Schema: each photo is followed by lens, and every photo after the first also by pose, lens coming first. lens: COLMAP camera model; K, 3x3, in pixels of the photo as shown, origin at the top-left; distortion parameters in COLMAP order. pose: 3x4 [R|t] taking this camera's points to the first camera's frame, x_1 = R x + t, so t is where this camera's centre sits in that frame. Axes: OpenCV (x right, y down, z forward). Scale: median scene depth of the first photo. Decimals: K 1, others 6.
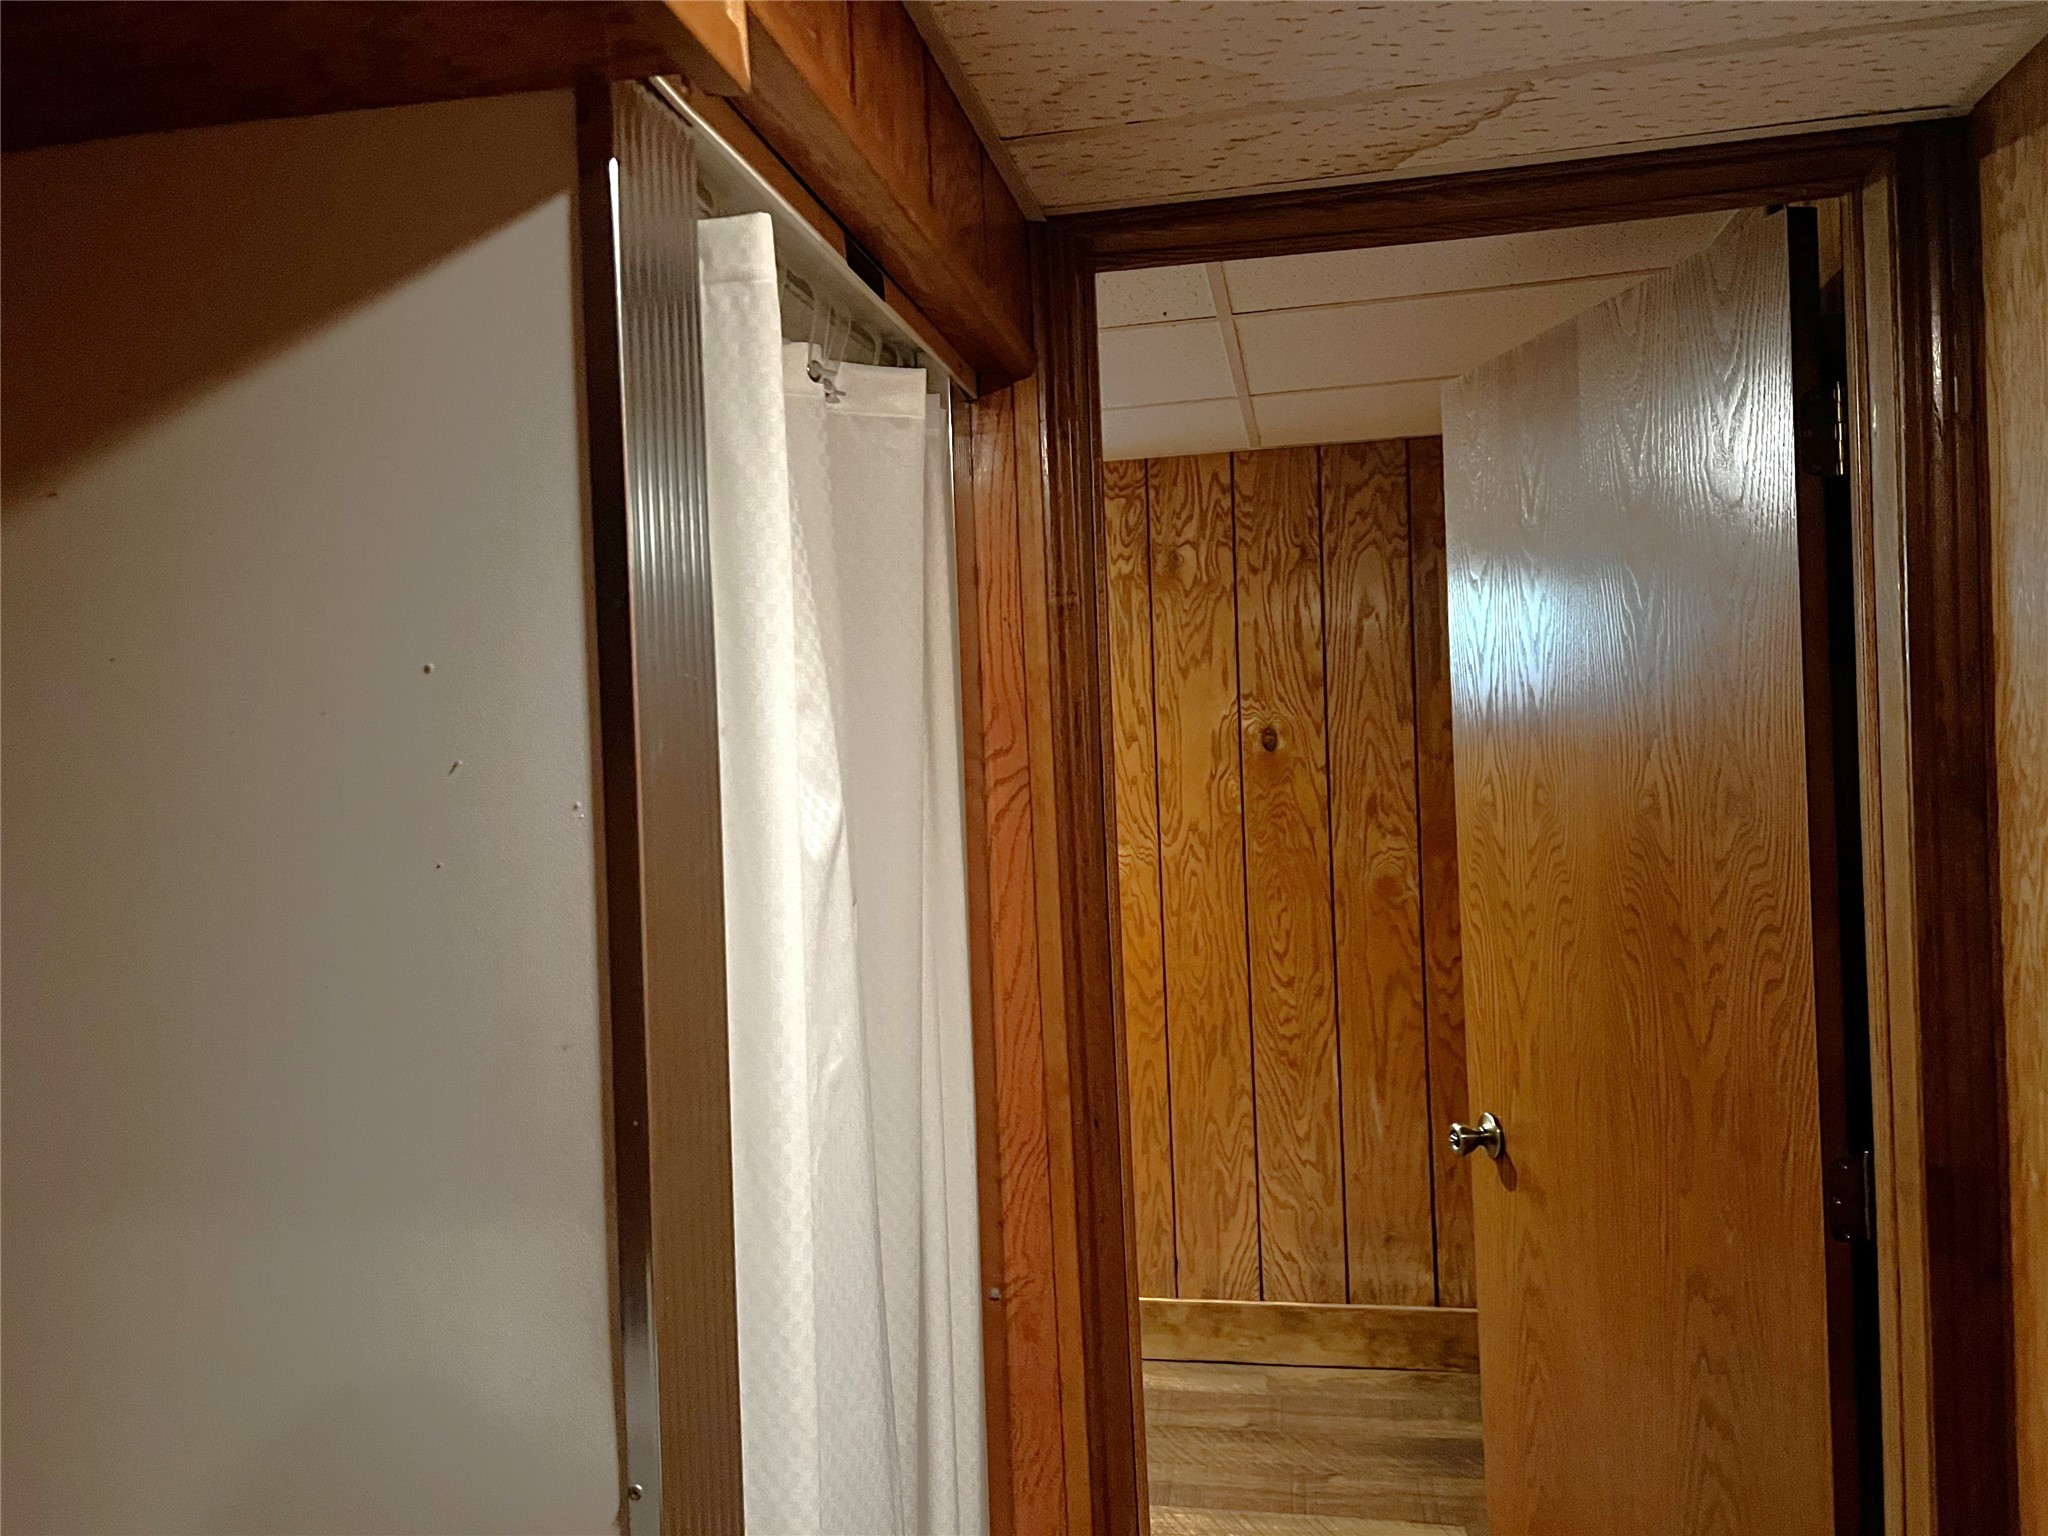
lens RADIAL K [[1544.5, 0, 1016.1], [0, 1544.5, 757.9], [0, 0, 1]] dist [0.044481, -0.038161]
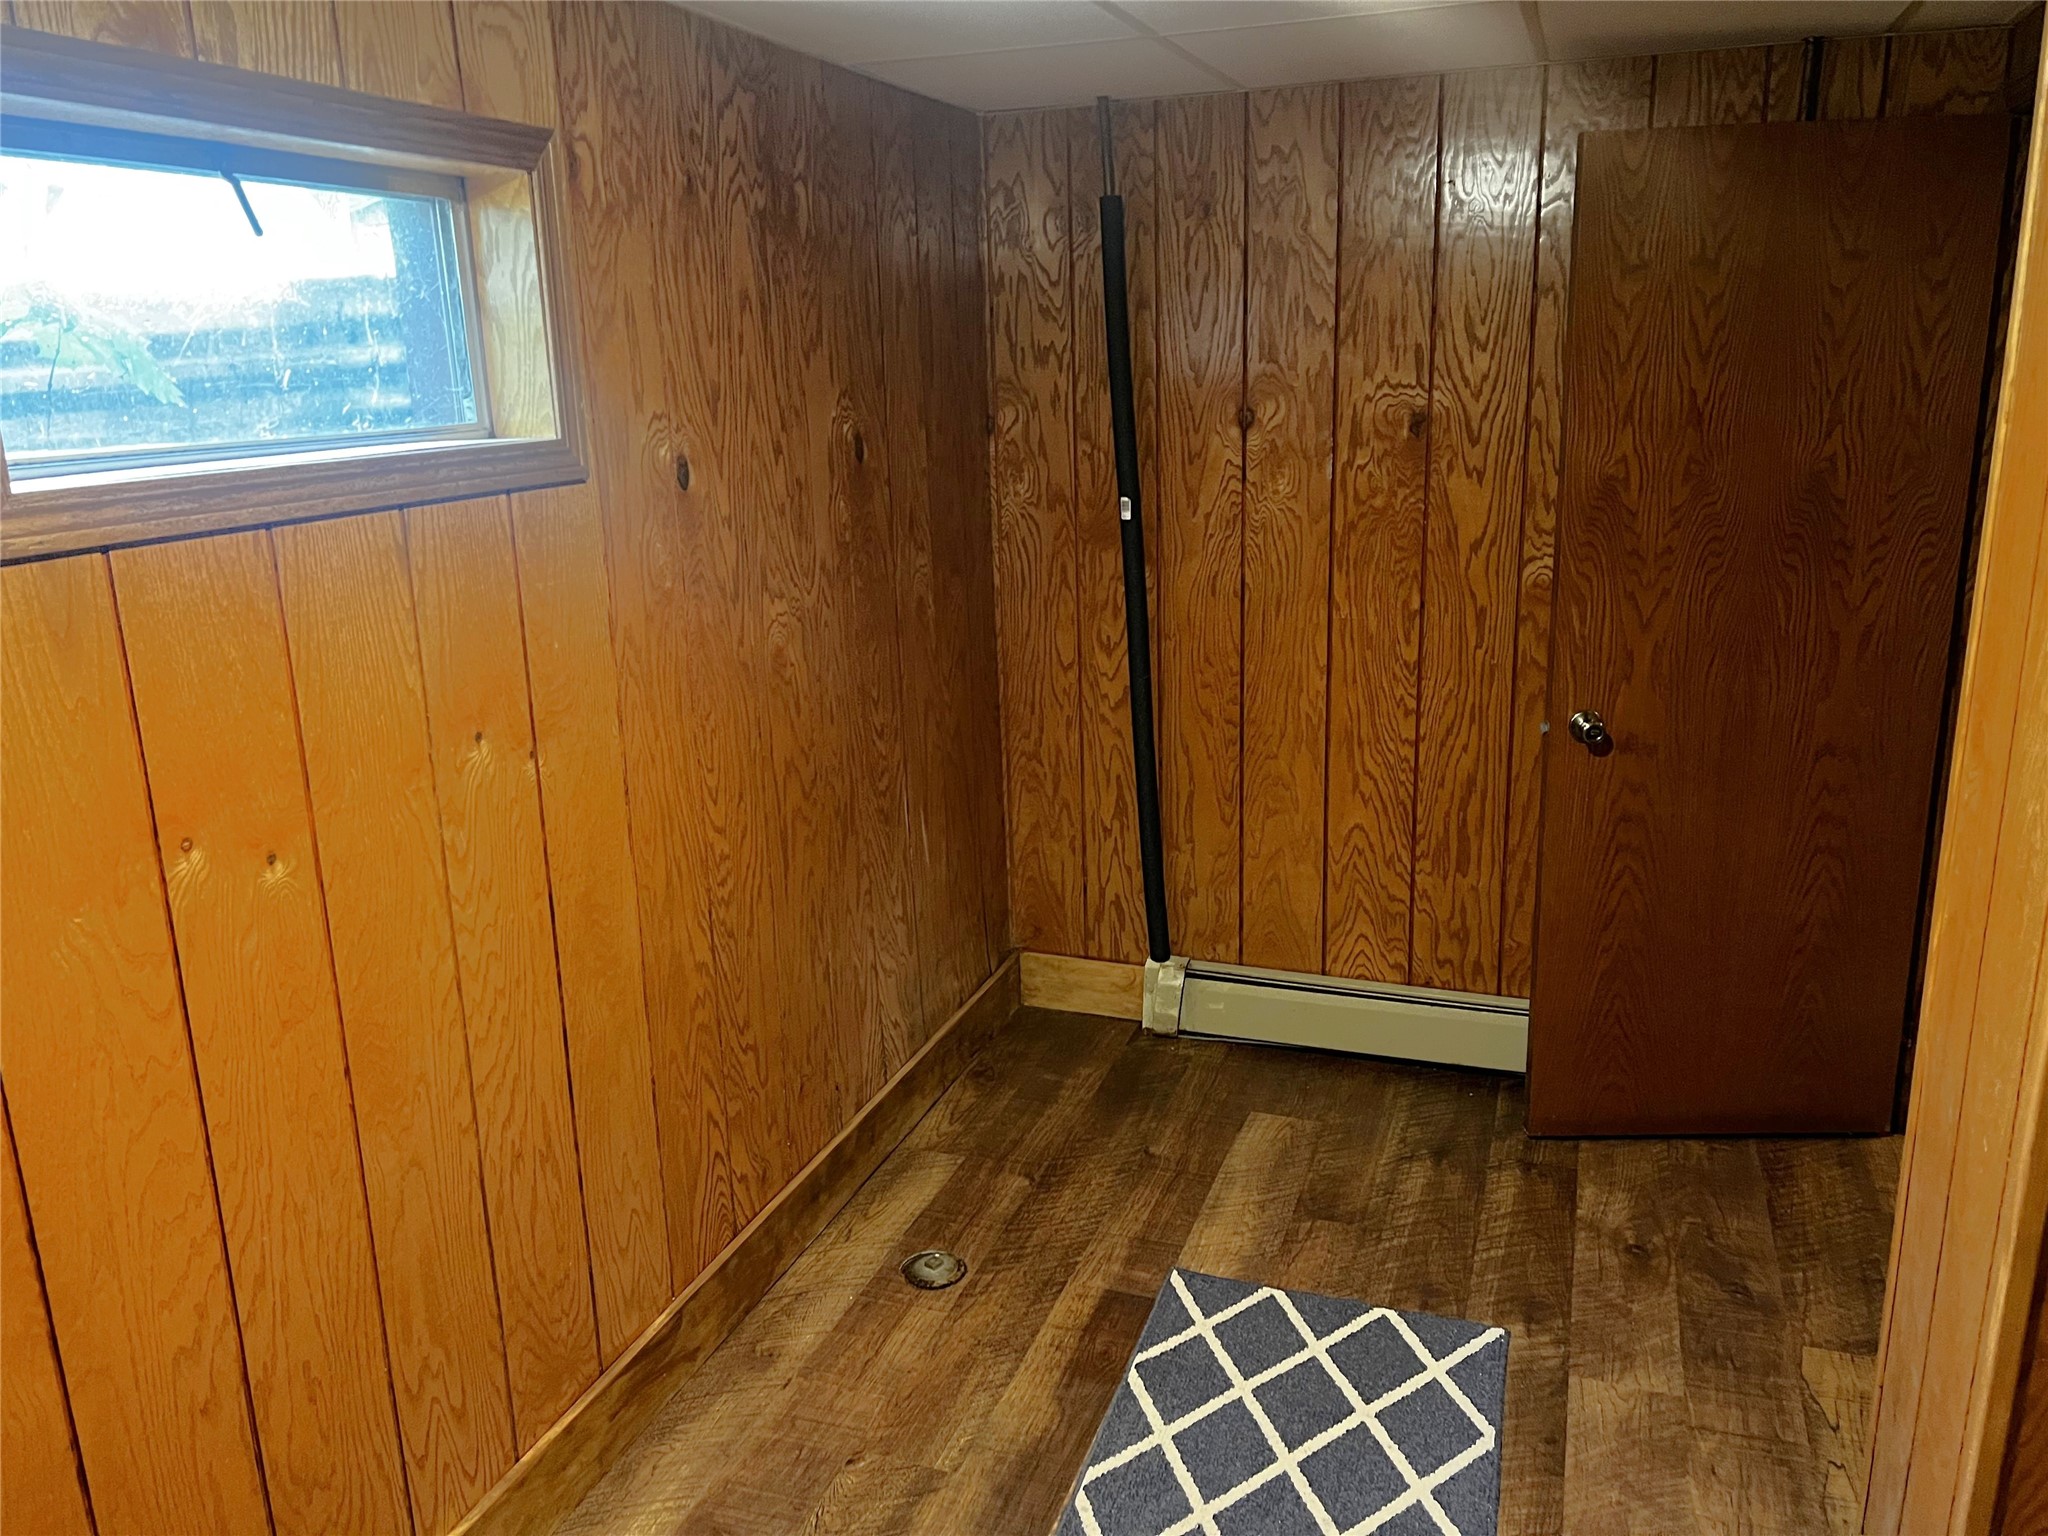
lens RADIAL K [[1544.5, 0, 1019.2], [0, 1544.5, 767.5], [0, 0, 1]] dist [0.044481, -0.038161]
pose [[0.143446, -0.222099, 0.964415, -0.650125], [0.033033, 0.975024, 0.219629, -0.023809], [-0.989107, 0.000353, 0.147199, 0.787871]]
